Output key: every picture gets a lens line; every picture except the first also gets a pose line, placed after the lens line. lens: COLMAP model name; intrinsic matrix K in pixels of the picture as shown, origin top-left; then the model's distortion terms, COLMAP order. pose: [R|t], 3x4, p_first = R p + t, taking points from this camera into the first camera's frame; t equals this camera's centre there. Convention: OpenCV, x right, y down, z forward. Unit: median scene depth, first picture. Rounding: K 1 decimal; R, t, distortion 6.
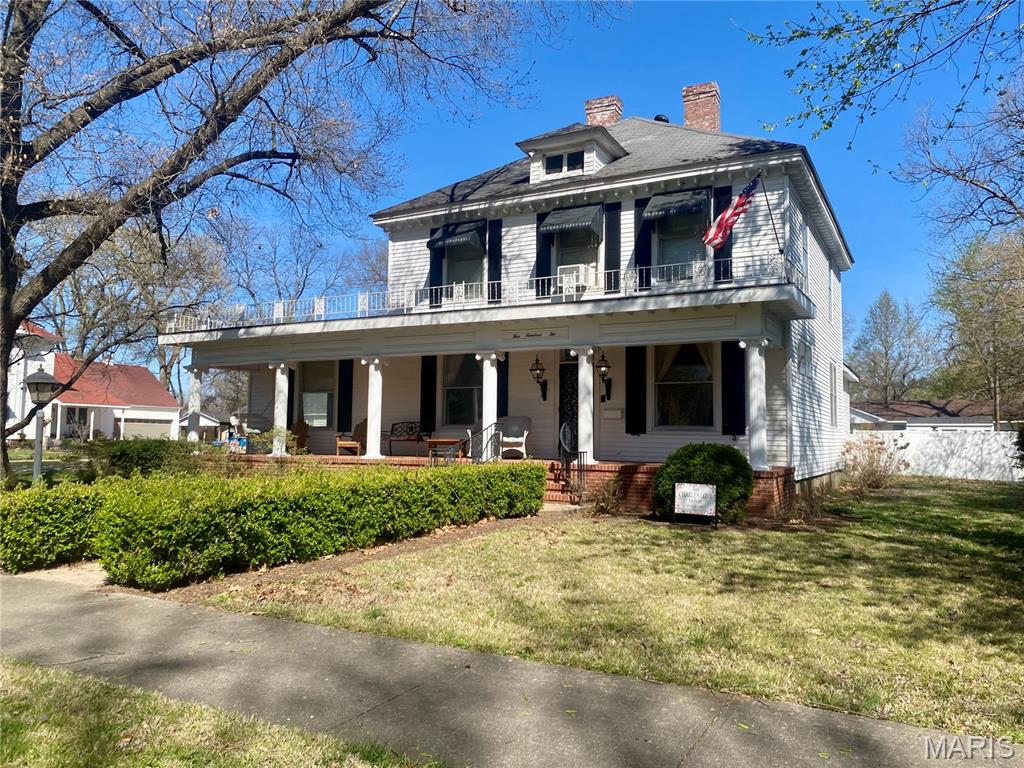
lens RADIAL K [[779.6, 0, 512.5], [0, 779.6, 383.5], [0, 0, 1]] dist [0.084281, 0.002904]
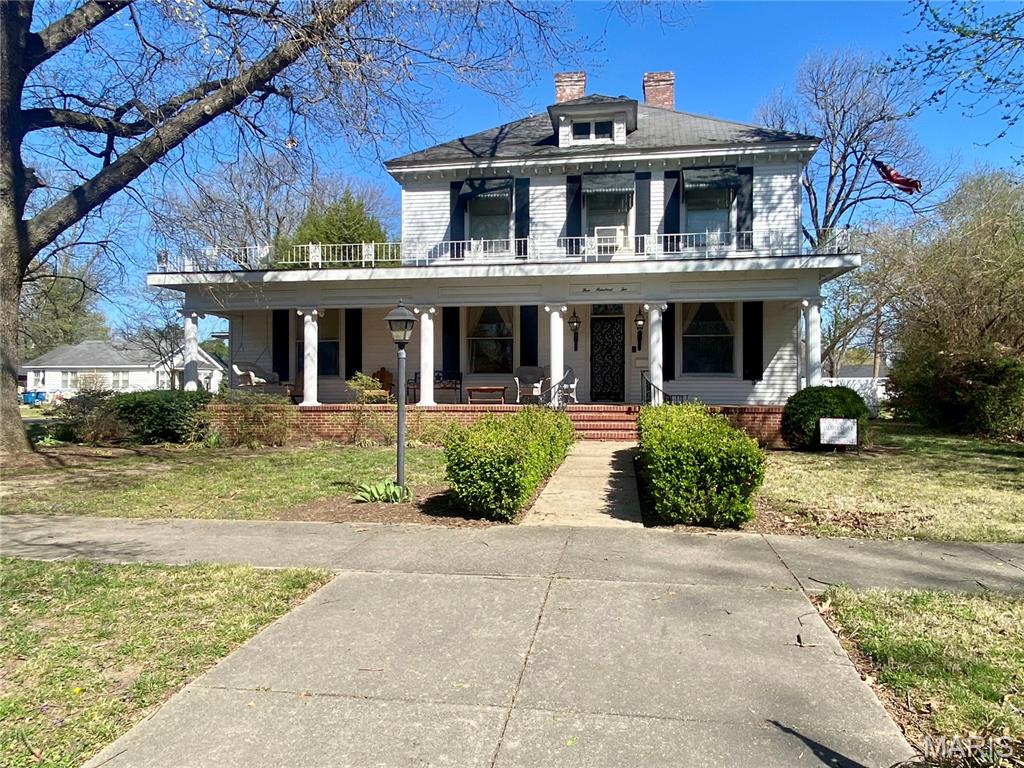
lens RADIAL K [[680.1, 0, 513.3], [0, 680.1, 402.1], [0, 0, 1]] dist [0.041582, -0.002753]
pose [[0.942461, -0.016013, 0.333934, -0.358974], [-0.013509, 0.996213, 0.085895, 0.012496], [-0.334044, -0.085464, 0.938675, 0.119067]]
